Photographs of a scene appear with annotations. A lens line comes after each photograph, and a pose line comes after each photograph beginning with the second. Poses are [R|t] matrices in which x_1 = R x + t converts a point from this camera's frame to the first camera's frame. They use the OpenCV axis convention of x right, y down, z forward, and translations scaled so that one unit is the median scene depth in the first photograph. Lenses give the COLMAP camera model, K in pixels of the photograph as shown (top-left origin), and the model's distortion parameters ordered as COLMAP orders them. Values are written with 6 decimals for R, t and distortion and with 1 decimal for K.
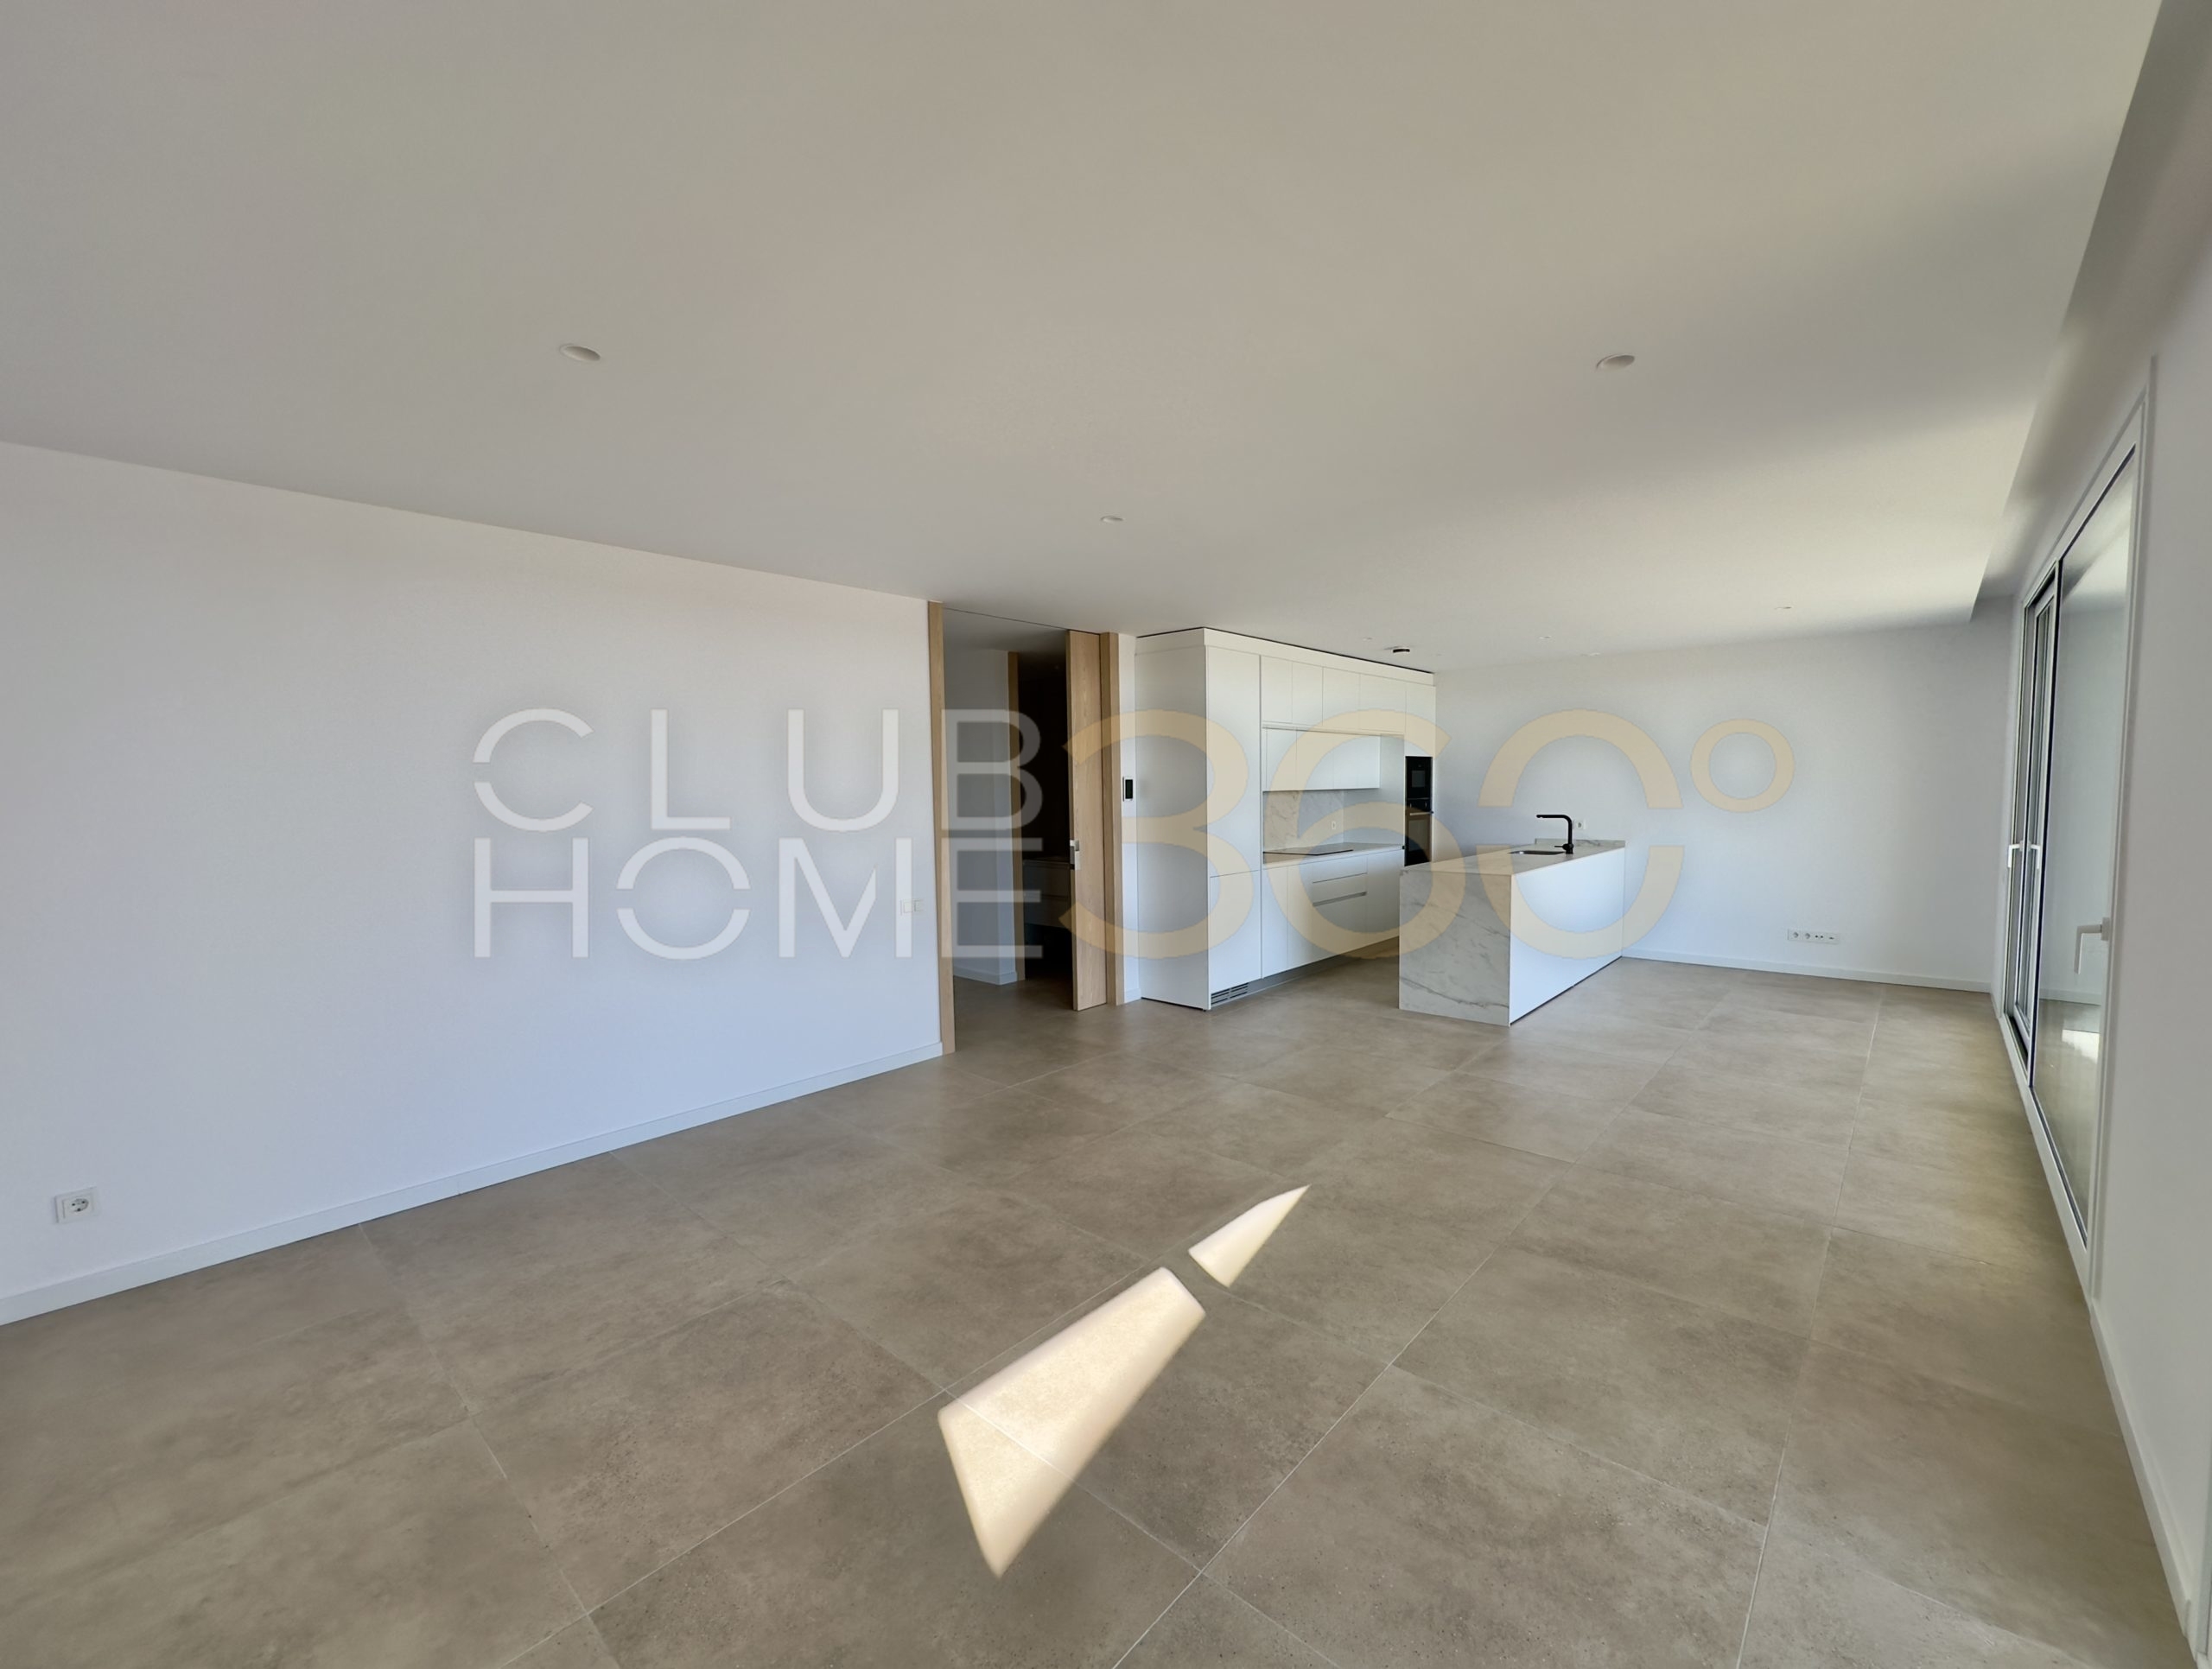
lens RADIAL K [[924.4, 0, 1106.0], [0, 924.4, 834.5], [0, 0, 1]] dist [-0.000453, 0.000231]
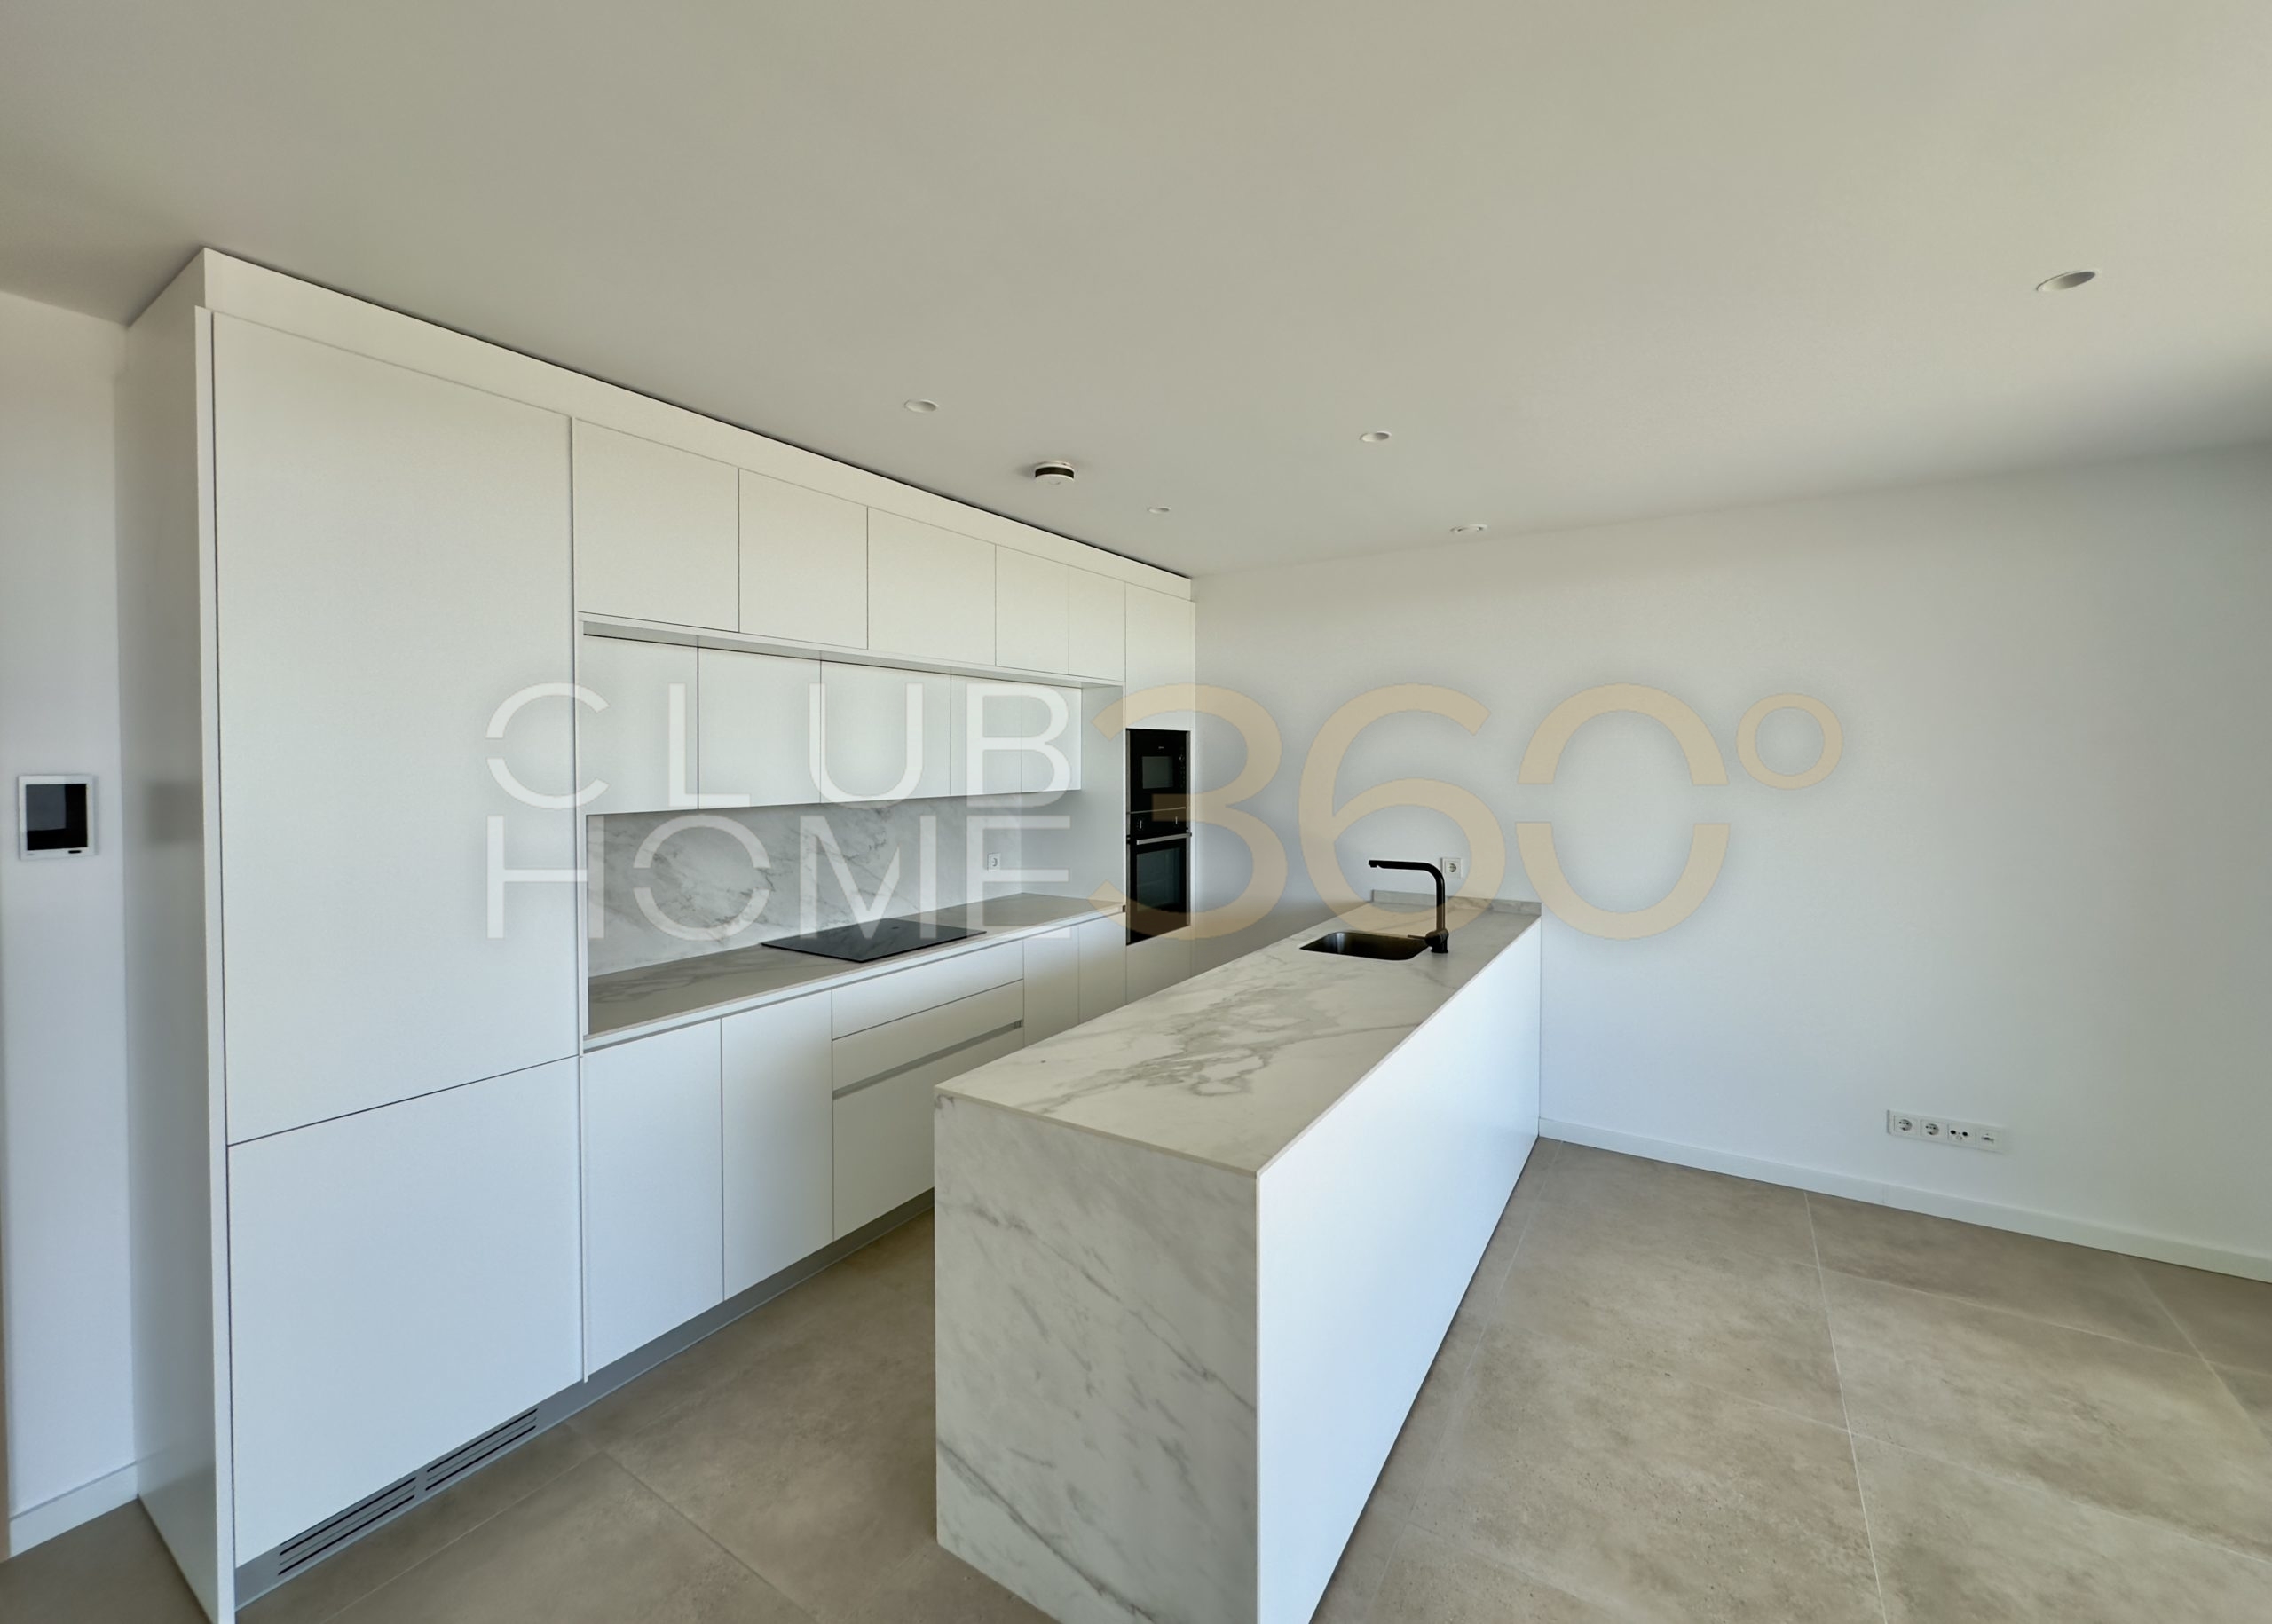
lens RADIAL K [[914.8, 0, 1132.8], [0, 914.8, 777.0], [0, 0, 1]] dist [-0.000672, -0.000038]
pose [[0.986778, 0.004657, 0.162011, 0.385699], [0.001756, 0.999221, -0.039418, -0.060212], [-0.162069, 0.039181, 0.986001, 0.795632]]
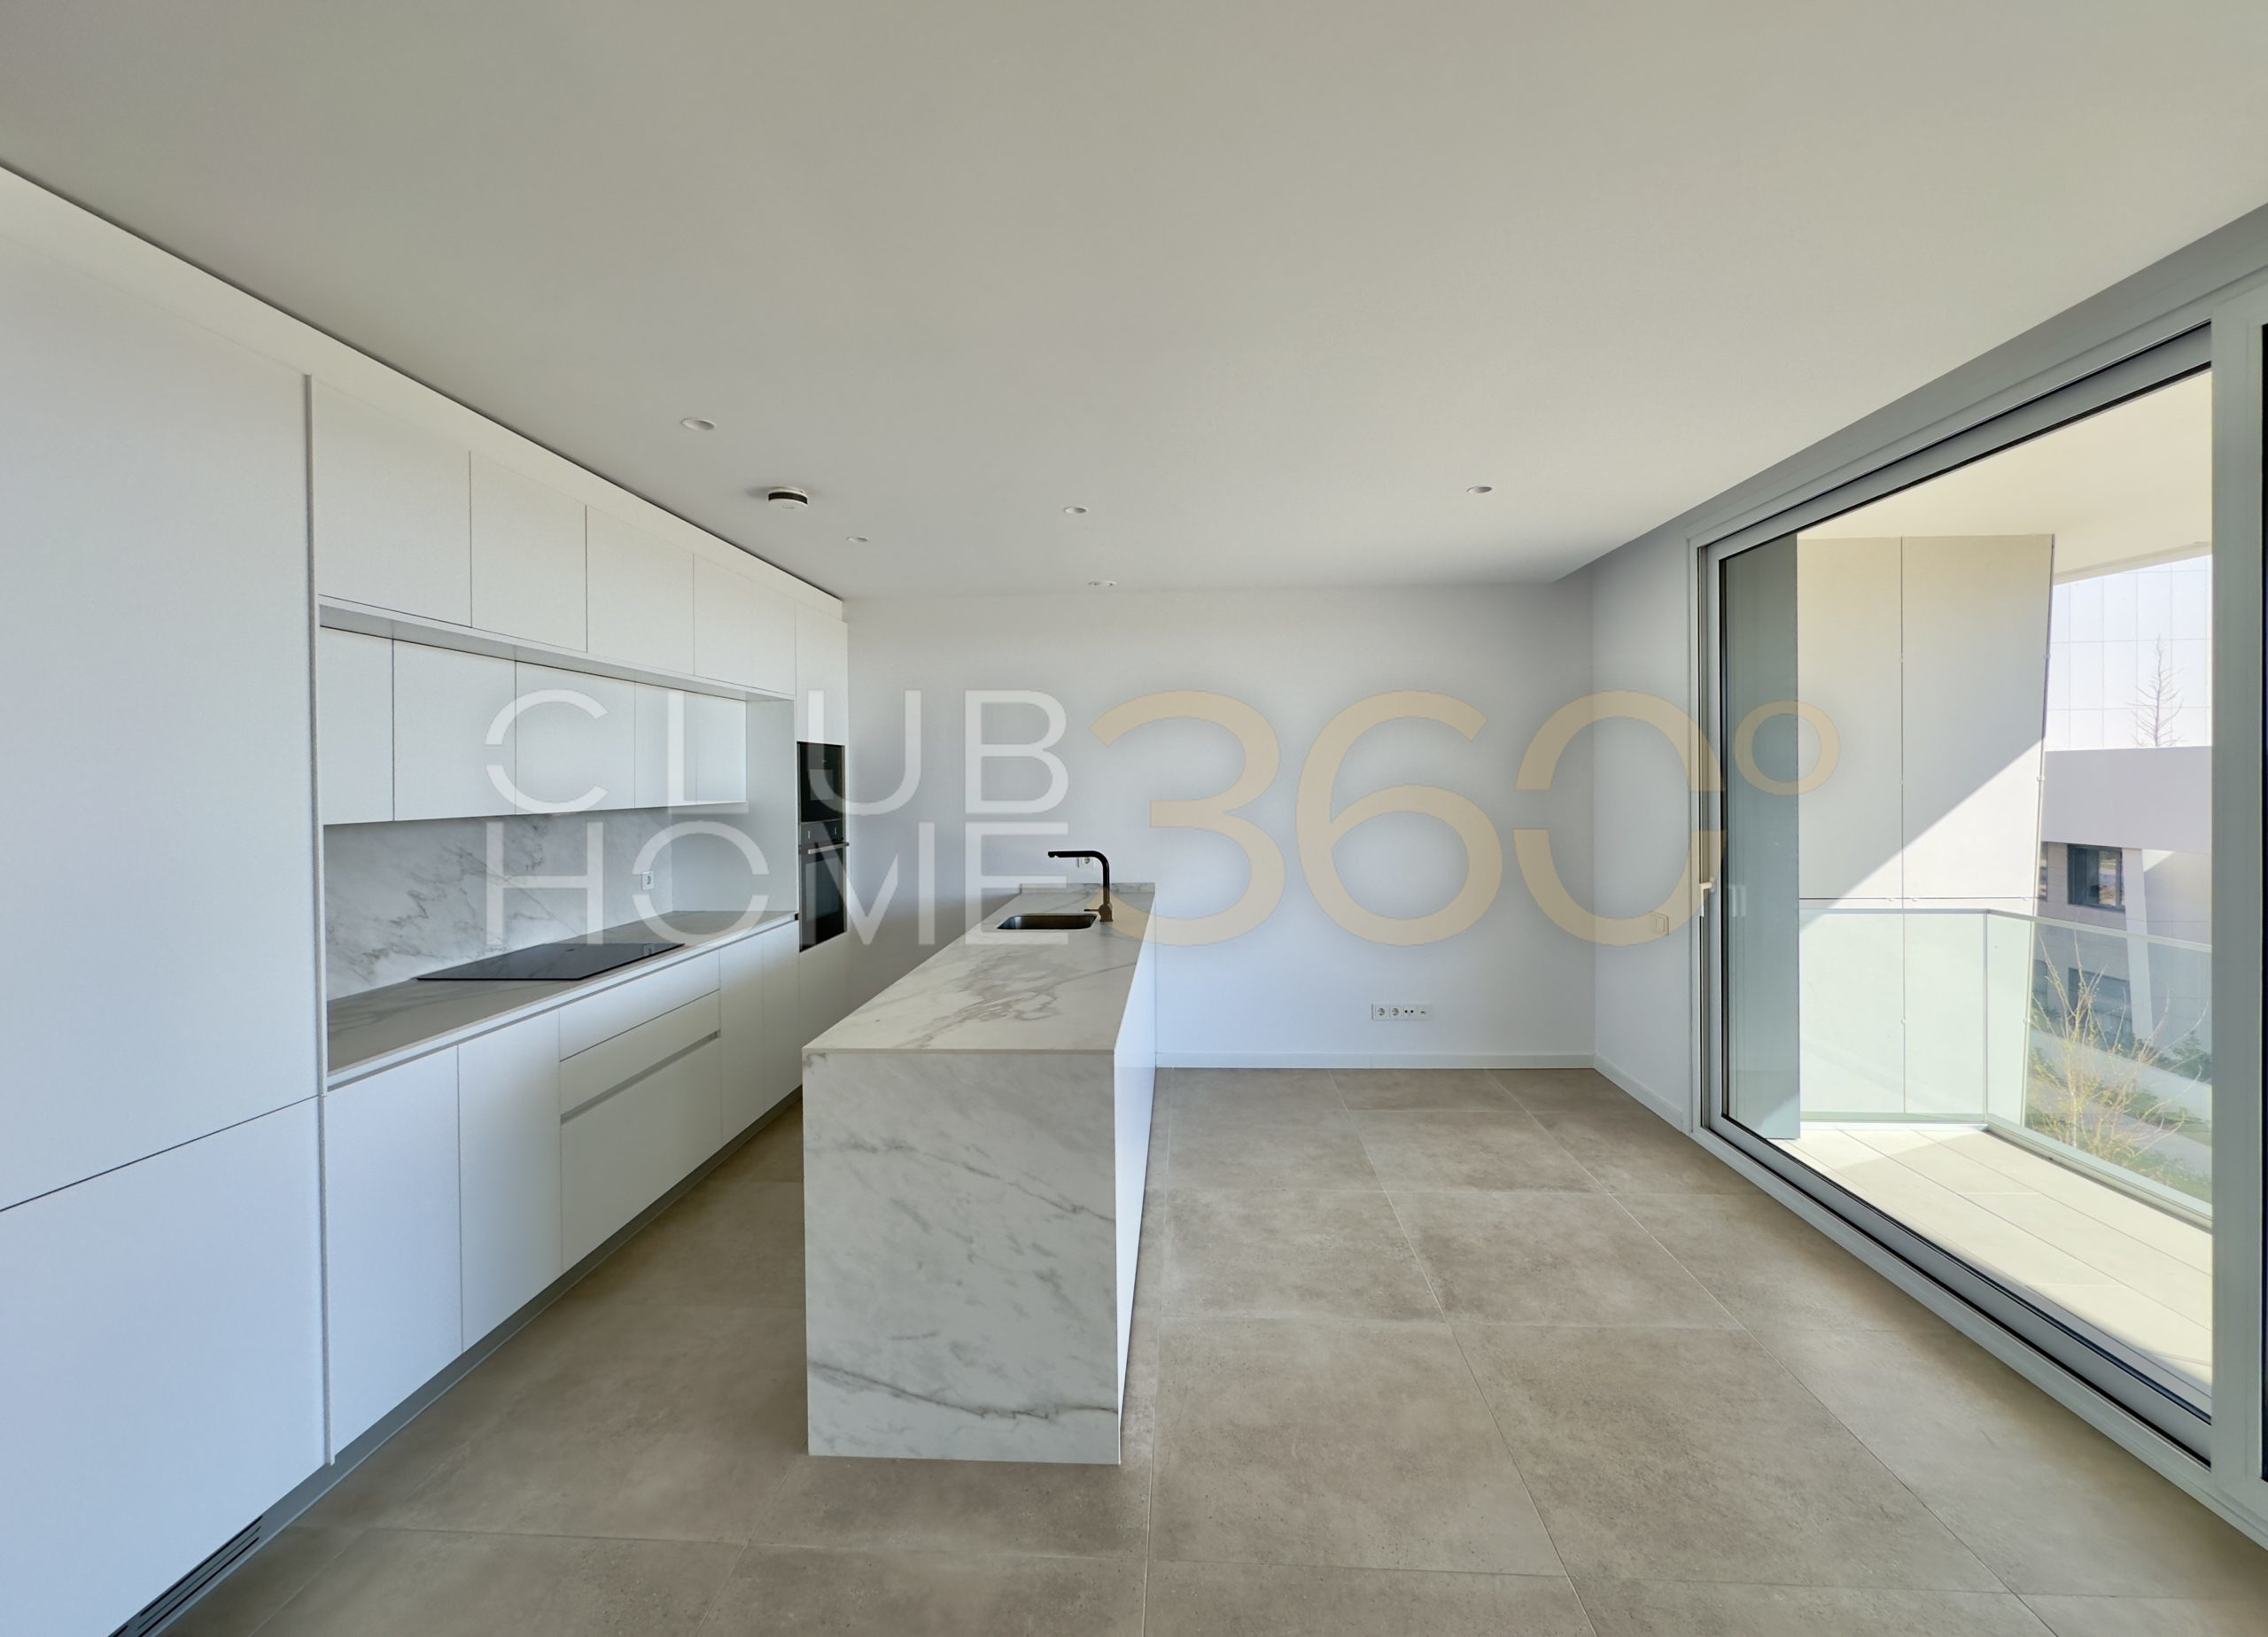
lens RADIAL K [[918.8, 0, 1137.9], [0, 918.8, 790.1], [0, 0, 1]] dist [-0.000154, 0.000010]
pose [[0.775953, -0.004476, 0.630774, 0.230856], [0.038131, 0.998479, -0.039821, -0.046098], [-0.629637, 0.054951, 0.774944, 0.752116]]
